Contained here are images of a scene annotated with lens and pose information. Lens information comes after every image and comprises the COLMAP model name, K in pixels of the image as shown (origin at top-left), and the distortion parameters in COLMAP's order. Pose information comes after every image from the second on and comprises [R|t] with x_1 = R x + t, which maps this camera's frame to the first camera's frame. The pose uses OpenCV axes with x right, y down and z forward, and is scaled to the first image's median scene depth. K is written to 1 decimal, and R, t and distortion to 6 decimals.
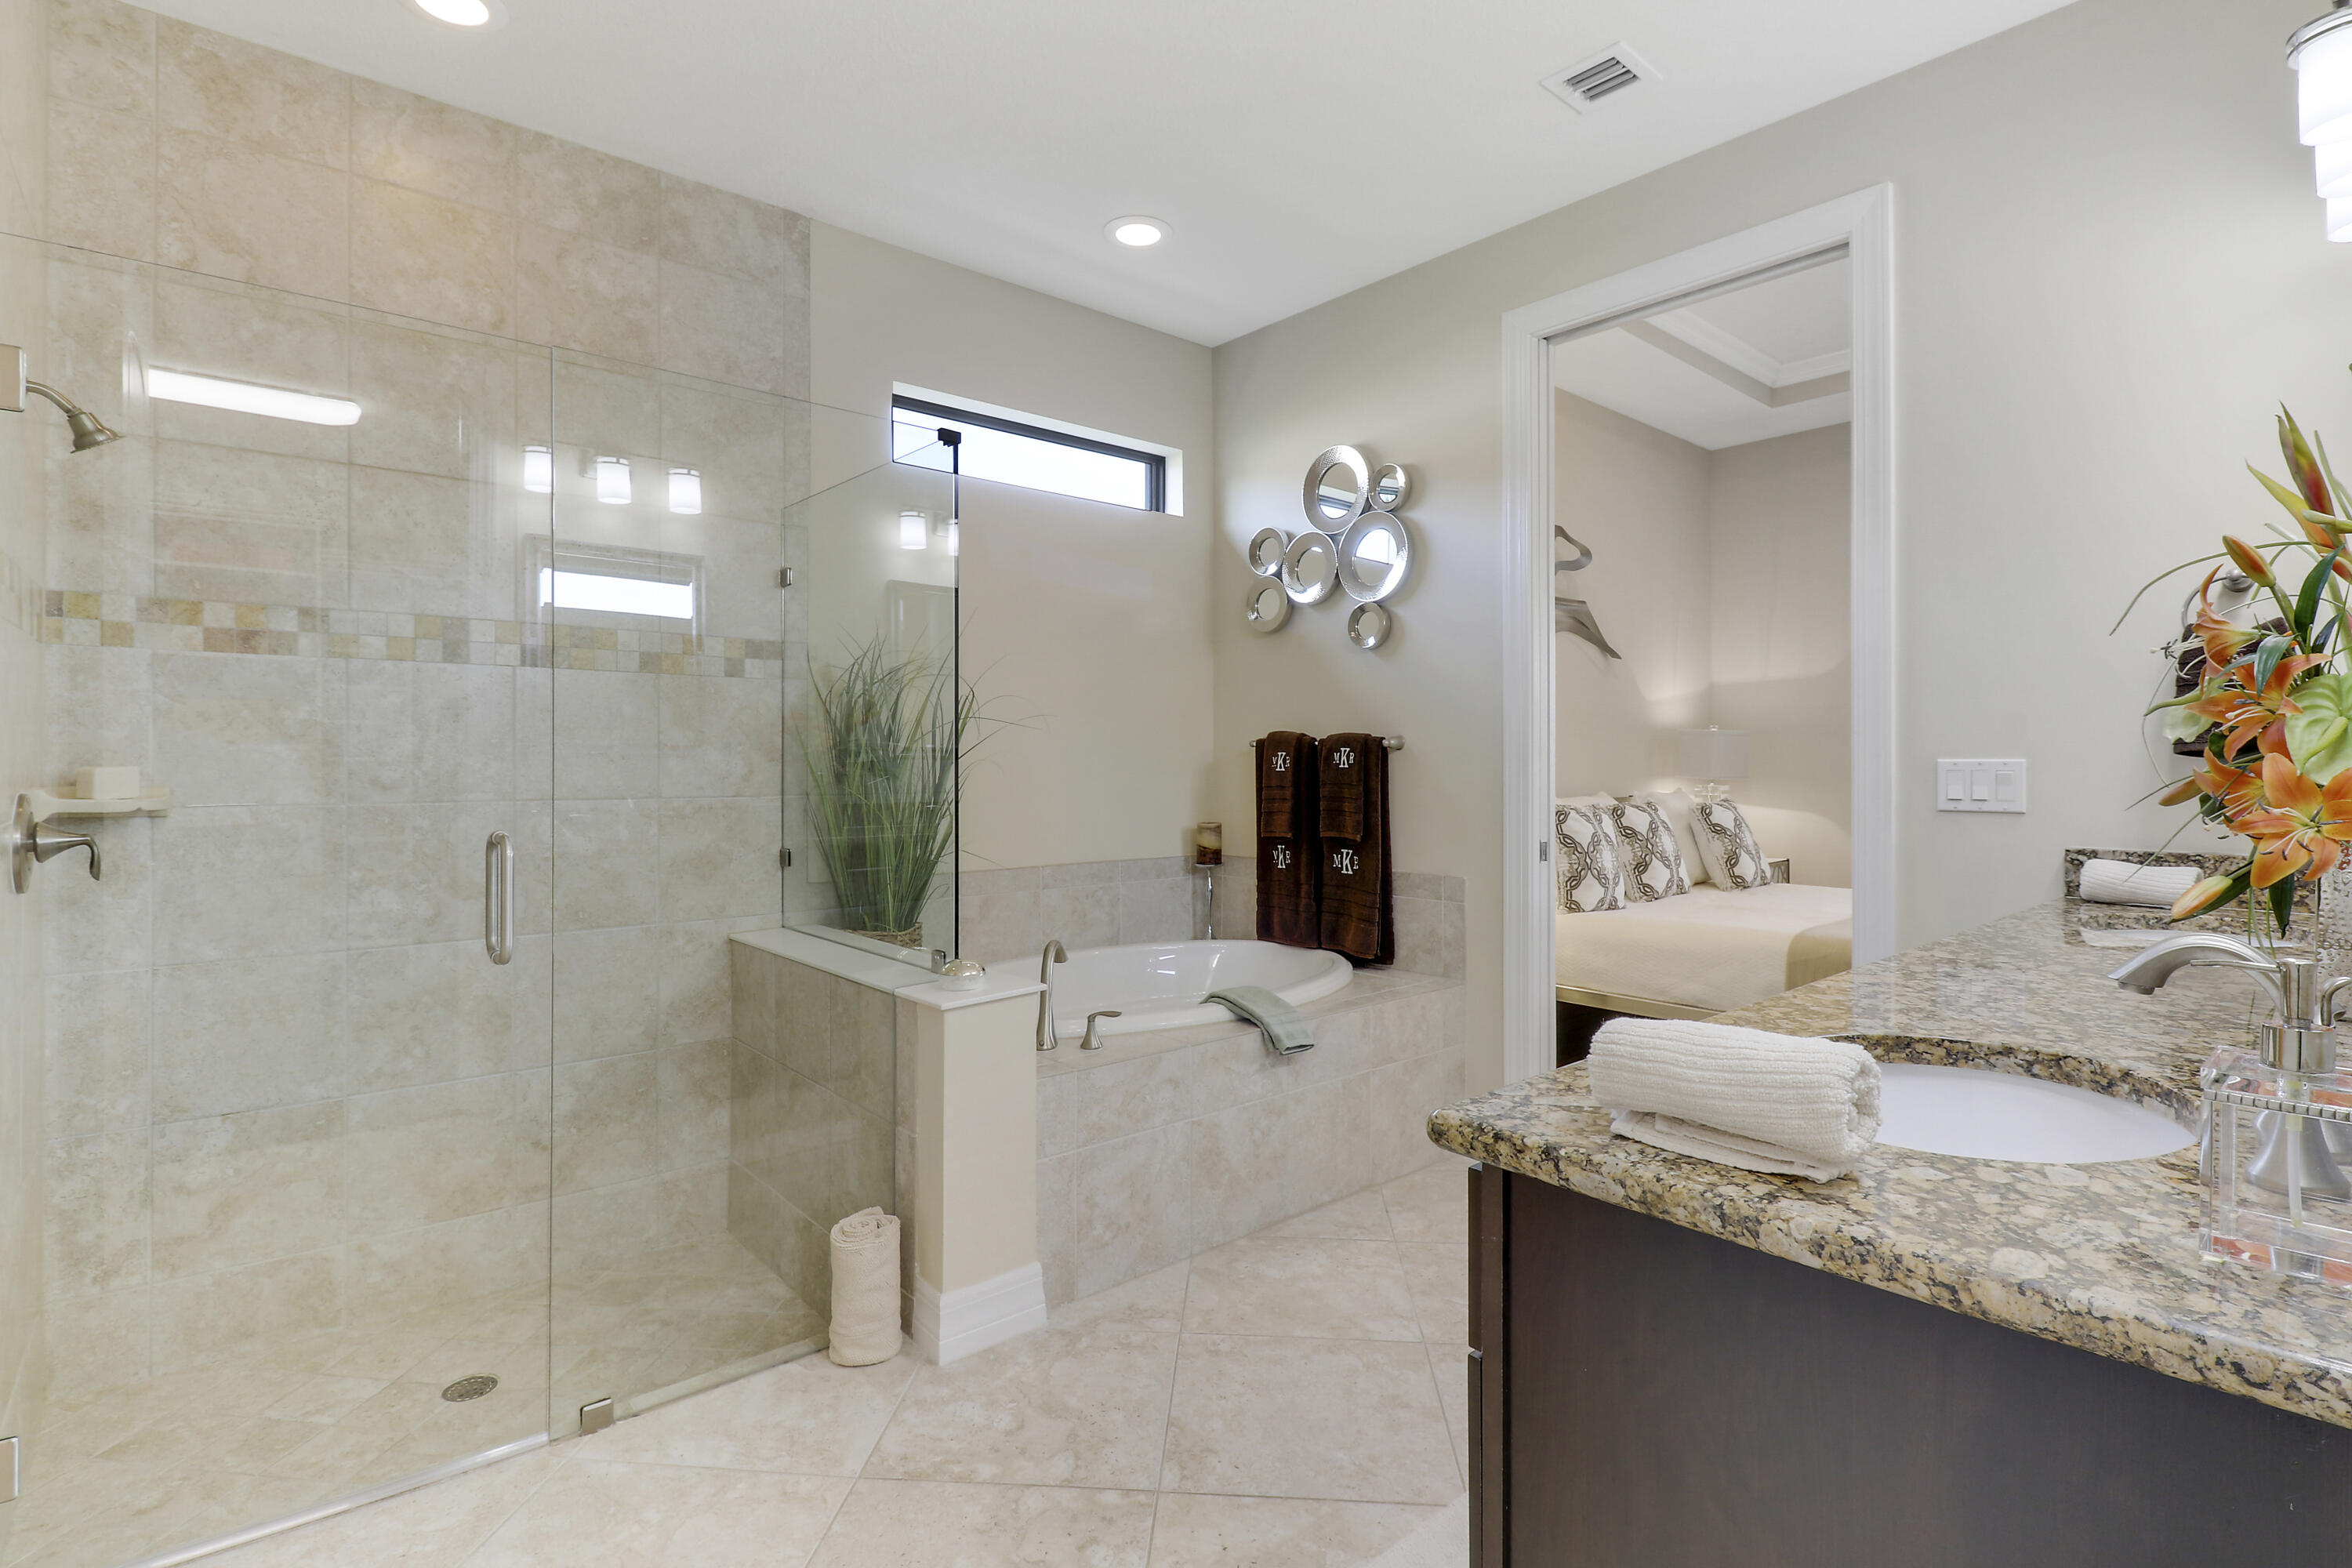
lens RADIAL K [[1100.9, 0, 1166.4], [0, 1100.9, 770.9], [0, 0, 1]] dist [-0.002928, -0.001863]
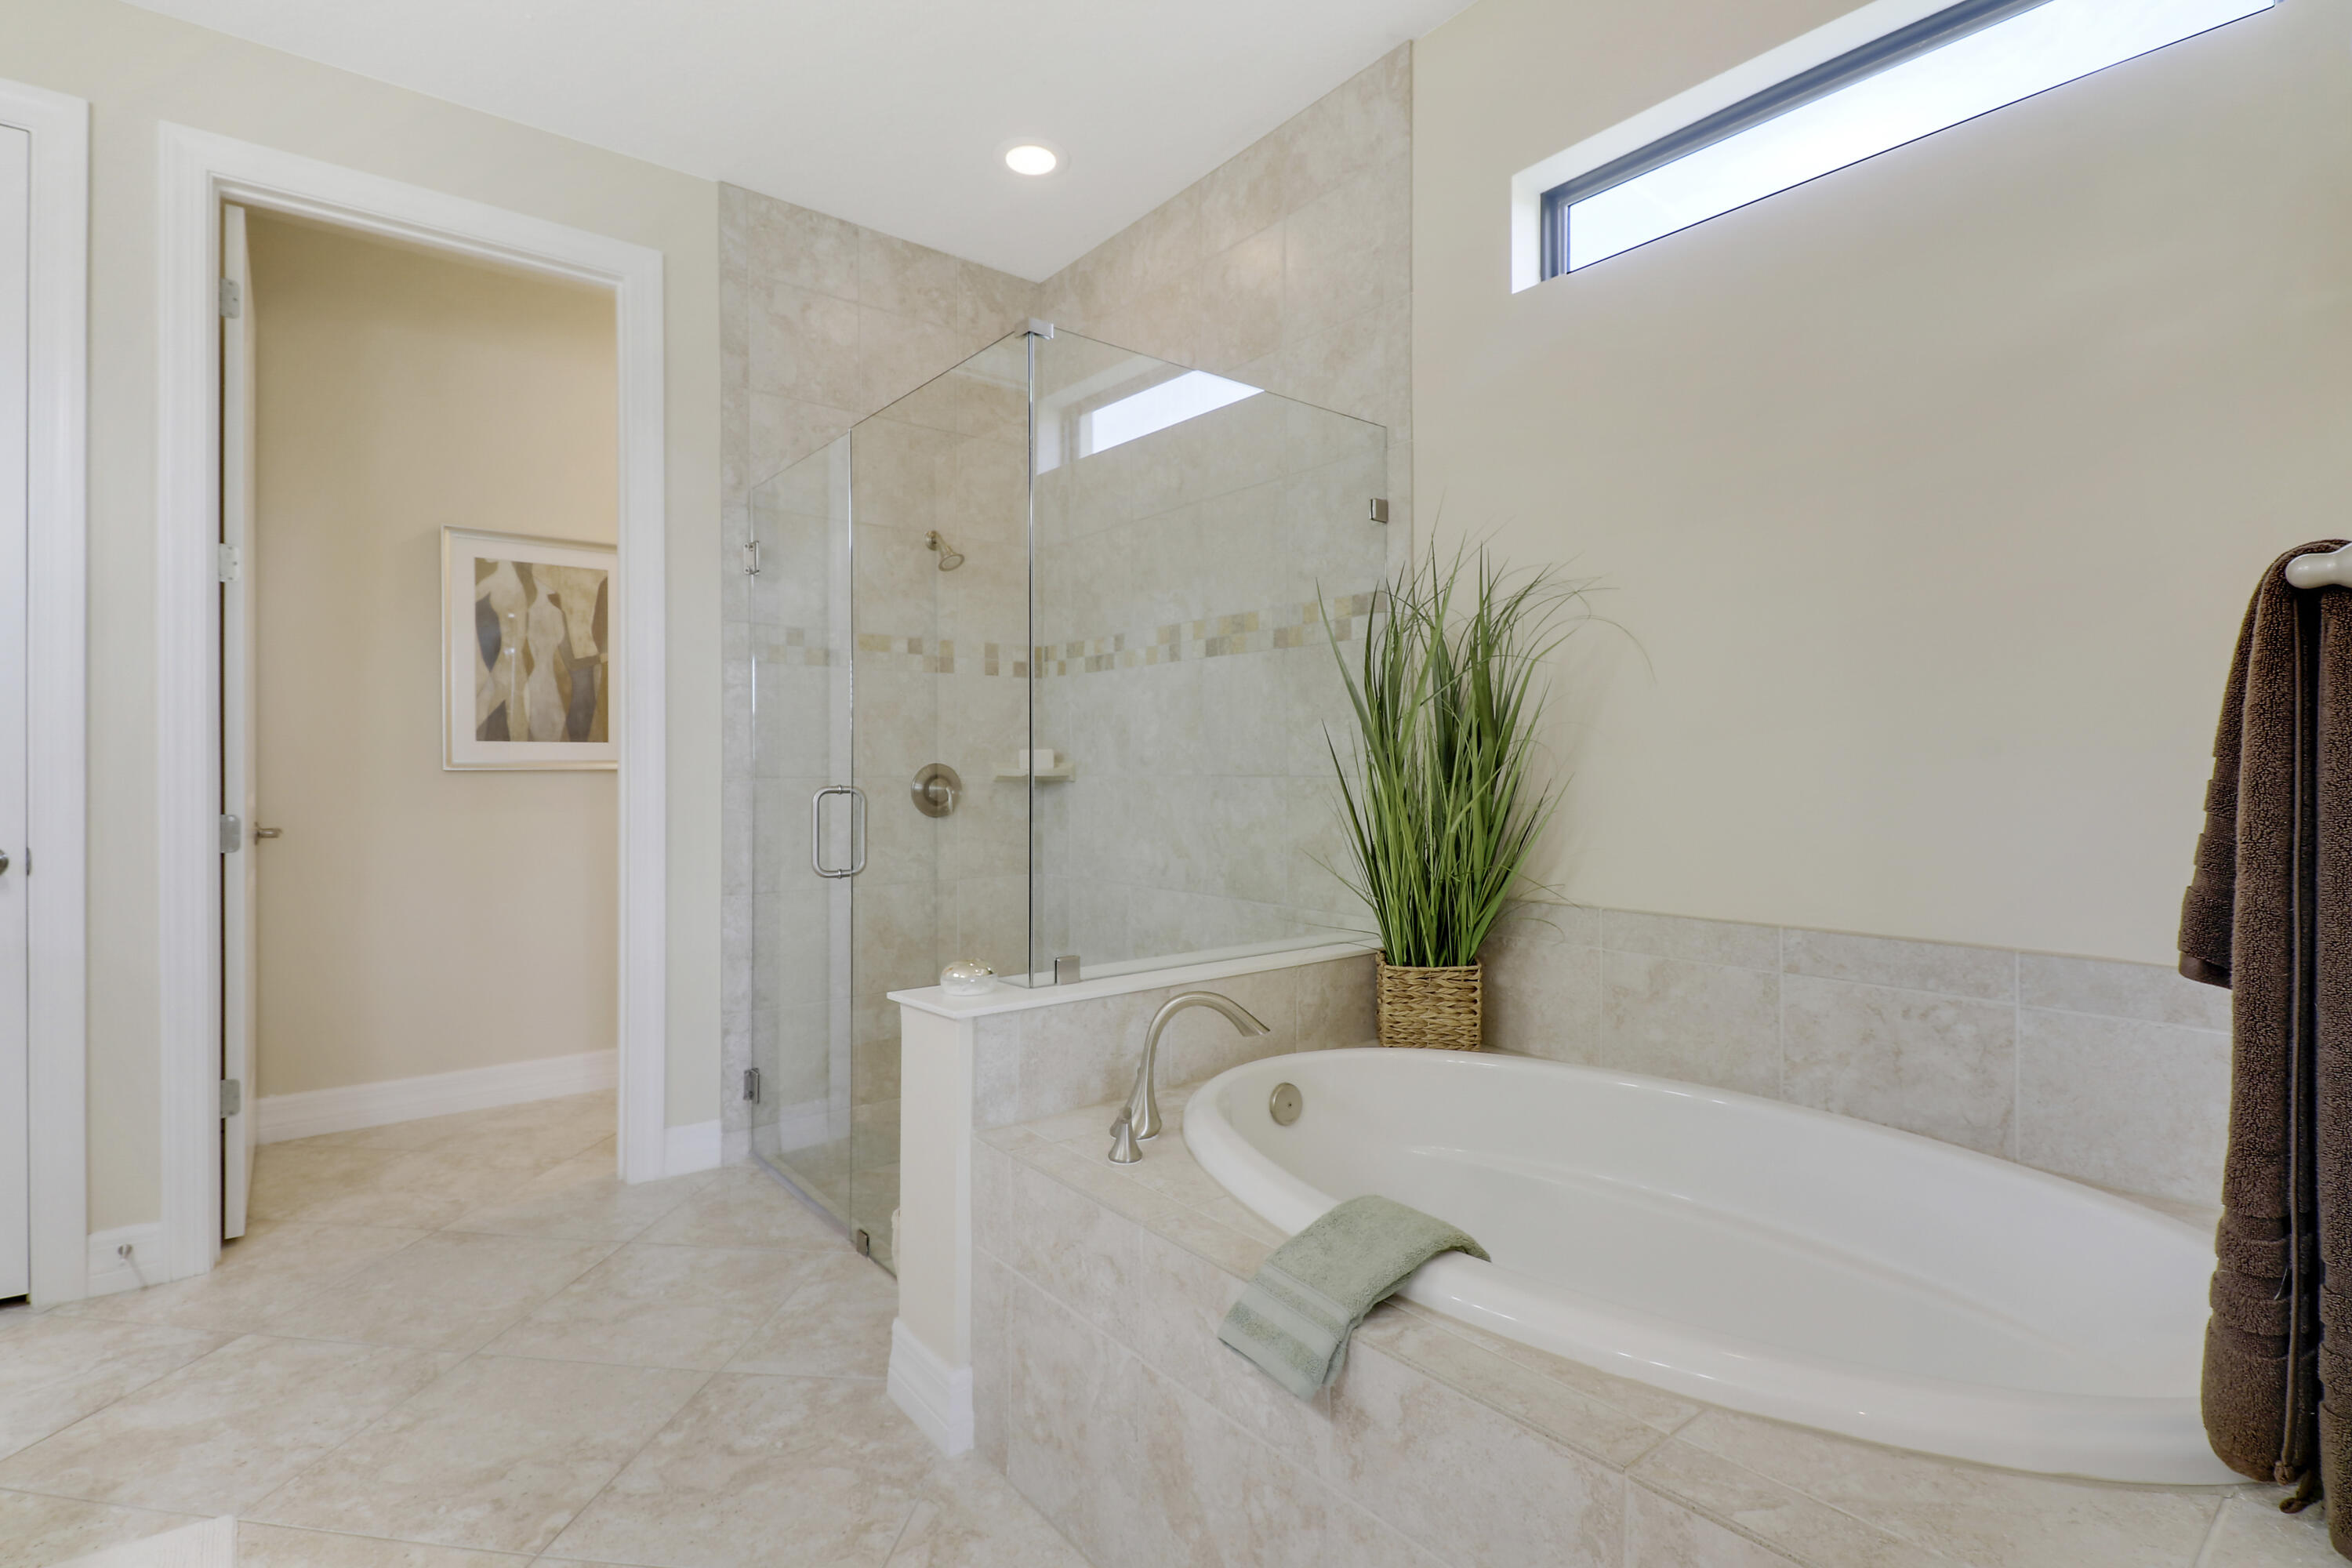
lens RADIAL K [[1100.9, 0, 1152.6], [0, 1100.9, 781.2], [0, 0, 1]] dist [-0.002928, -0.001863]
pose [[-0.019995, 0.007891, -0.999769, 0.566322], [-0.006729, 0.999945, 0.008027, 0.023681], [0.999777, 0.006888, -0.019941, 1.009279]]
